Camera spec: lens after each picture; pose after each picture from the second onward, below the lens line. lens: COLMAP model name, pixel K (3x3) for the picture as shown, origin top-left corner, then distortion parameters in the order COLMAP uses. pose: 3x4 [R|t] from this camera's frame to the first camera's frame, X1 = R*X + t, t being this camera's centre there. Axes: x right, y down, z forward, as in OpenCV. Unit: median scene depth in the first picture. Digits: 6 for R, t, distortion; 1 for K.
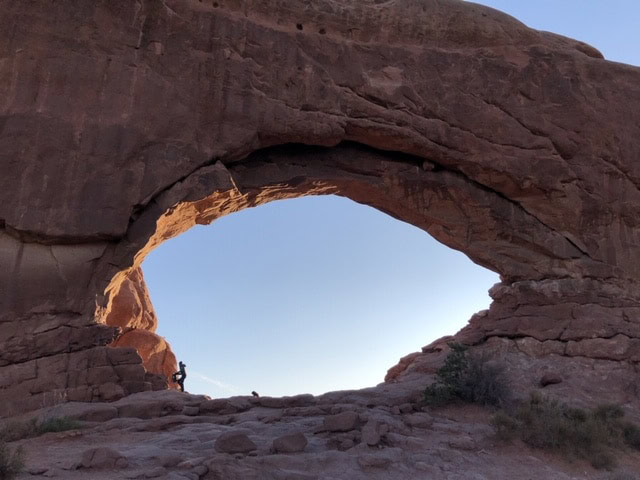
lens RADIAL K [[525.6, 0, 324.6], [0, 525.6, 242.2], [0, 0, 1]] dist [0.069486, -0.069293]
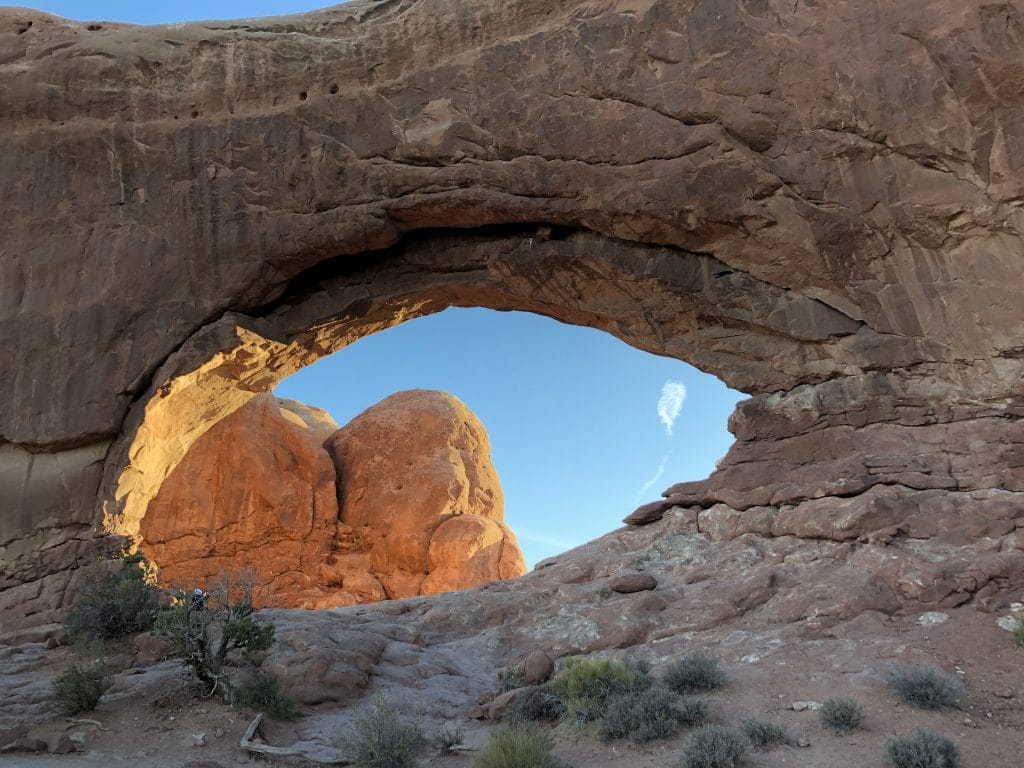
lens RADIAL K [[841.0, 0, 519.4], [0, 841.0, 387.5], [0, 0, 1]] dist [0.069486, -0.069293]
pose [[0.805511, -0.150331, -0.573195, 0.742346], [0.172381, 0.984899, -0.016060, 0.042047], [0.566954, -0.085872, 0.819262, 0.195432]]
